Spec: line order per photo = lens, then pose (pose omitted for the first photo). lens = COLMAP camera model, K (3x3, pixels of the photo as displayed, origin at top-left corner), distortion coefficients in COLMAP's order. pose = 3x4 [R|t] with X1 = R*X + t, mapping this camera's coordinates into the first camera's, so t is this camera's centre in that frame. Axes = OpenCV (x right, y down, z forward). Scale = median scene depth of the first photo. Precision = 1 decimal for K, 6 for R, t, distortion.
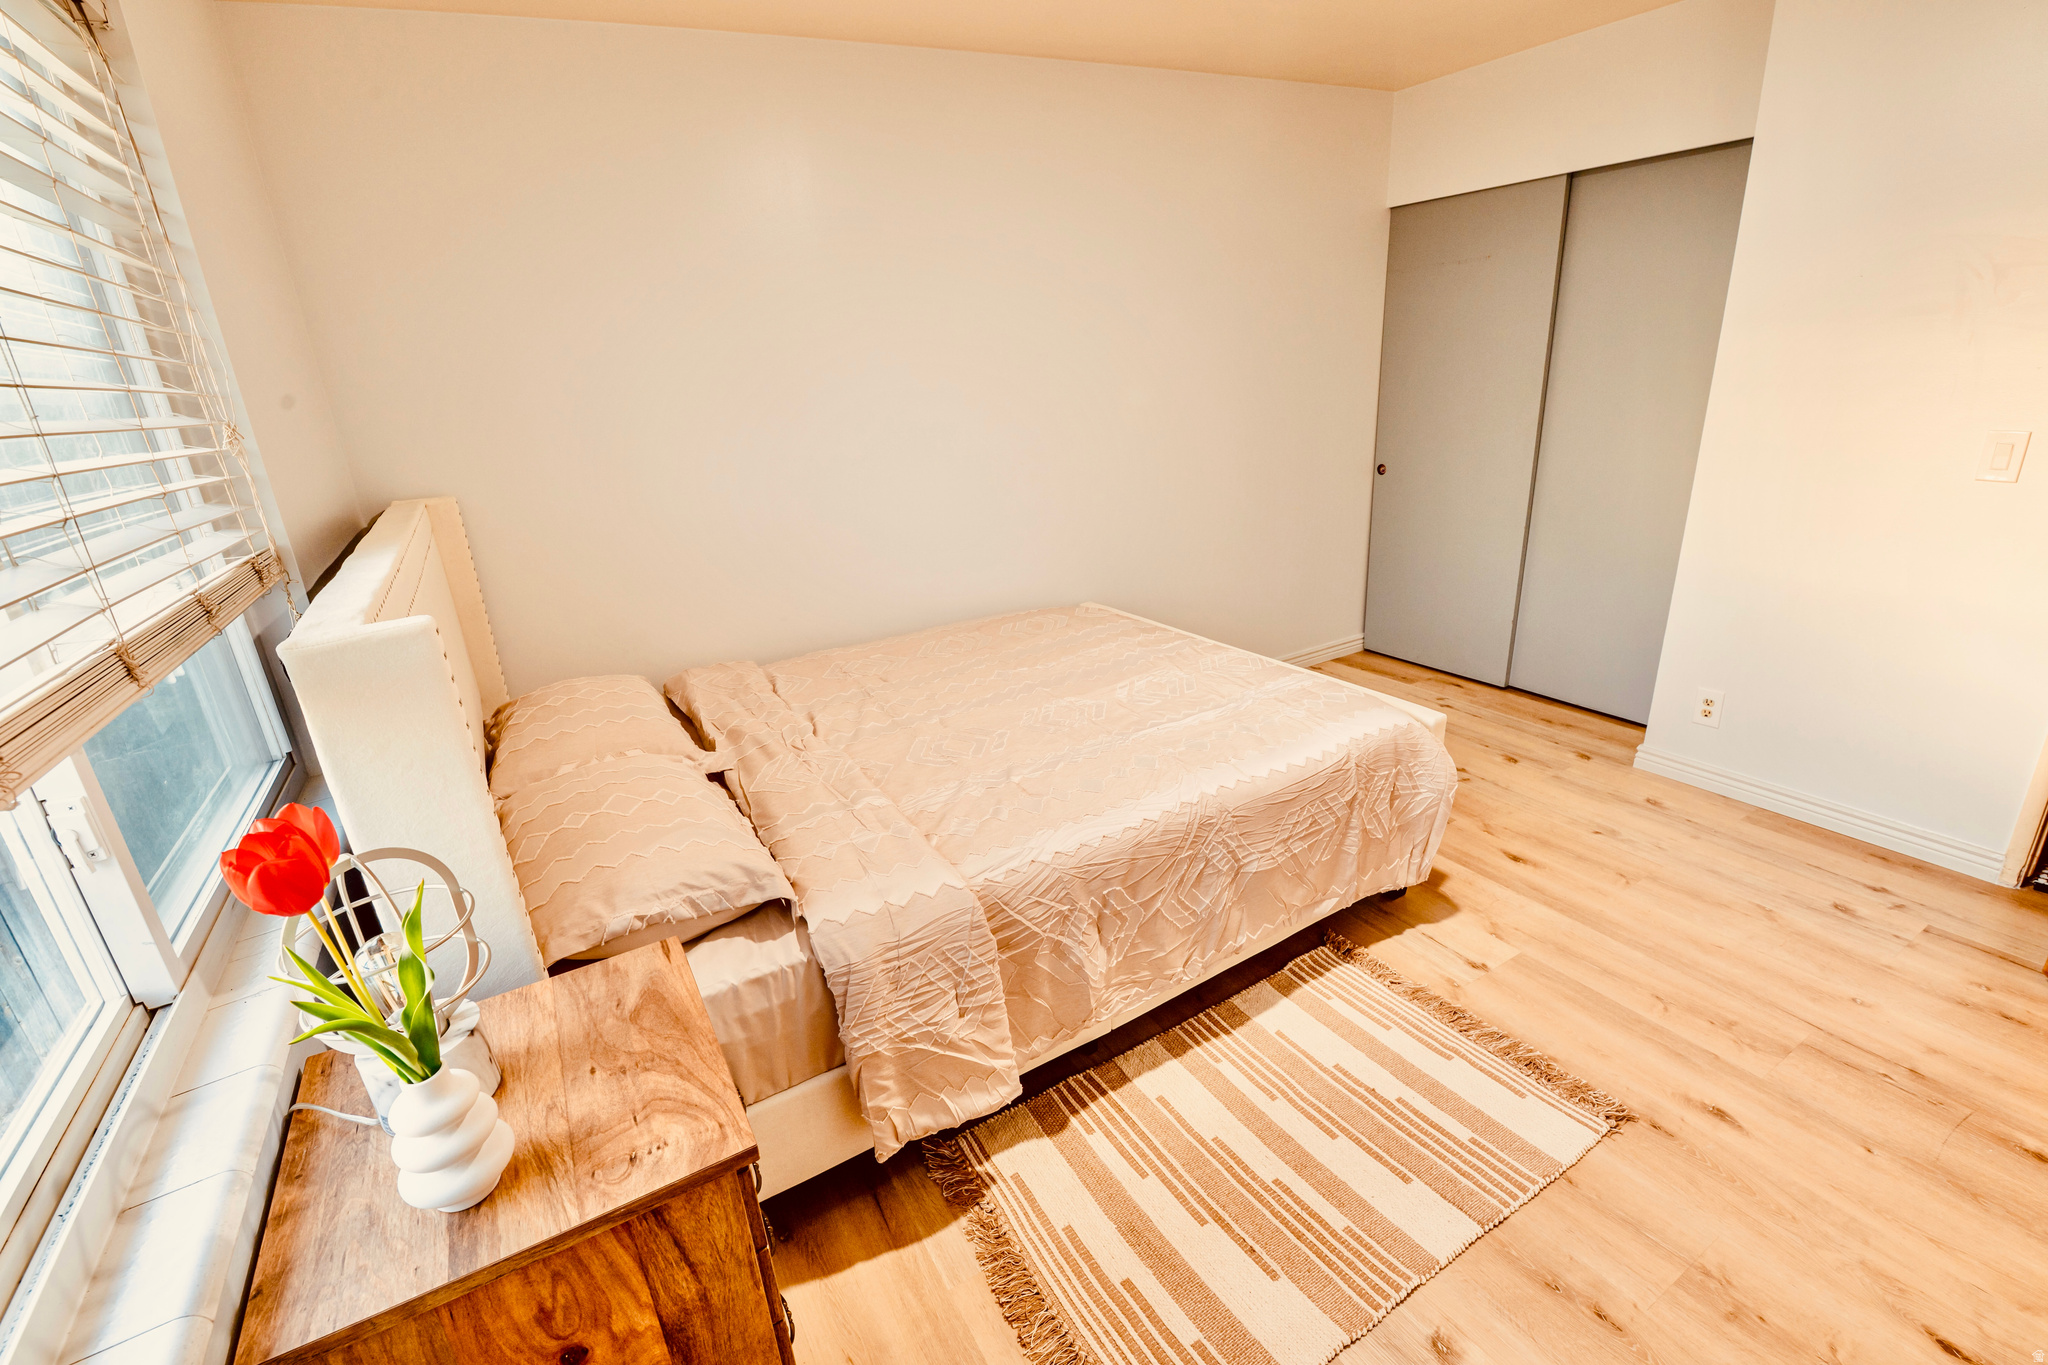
lens RADIAL K [[902.0, 0, 1018.6], [0, 902.0, 686.8], [0, 0, 1]] dist [-0.003842, -0.009278]
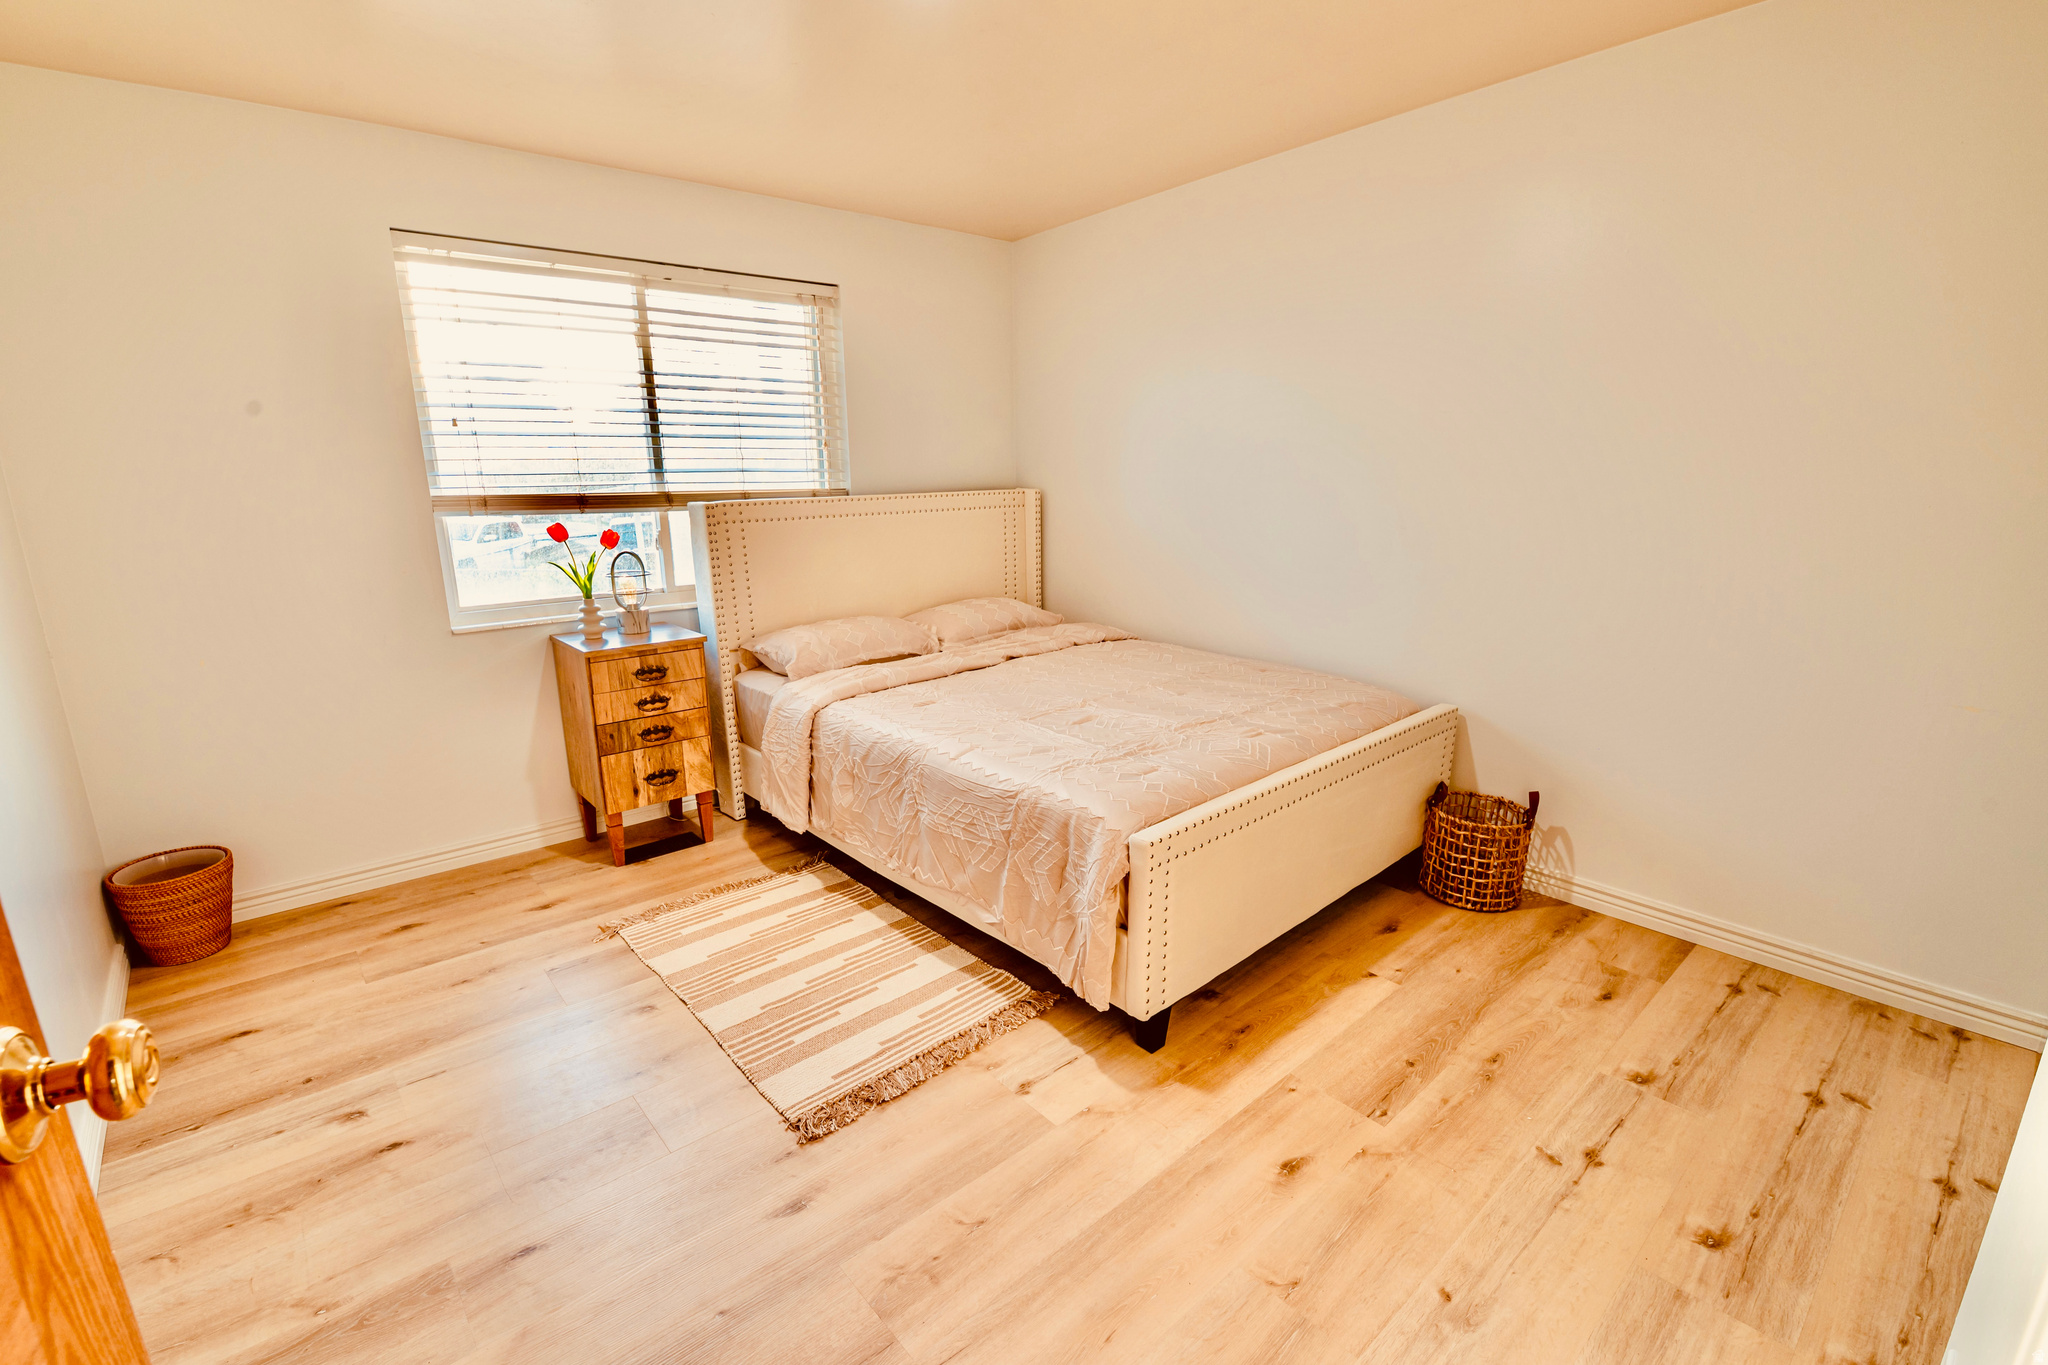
lens RADIAL K [[902.0, 0, 1018.6], [0, 902.0, 686.8], [0, 0, 1]] dist [-0.003842, -0.009278]
pose [[0.183652, 0.292334, -0.938516, 1.396956], [-0.339532, 0.914858, 0.218524, -0.285113], [0.922491, 0.278524, 0.267272, 0.720698]]
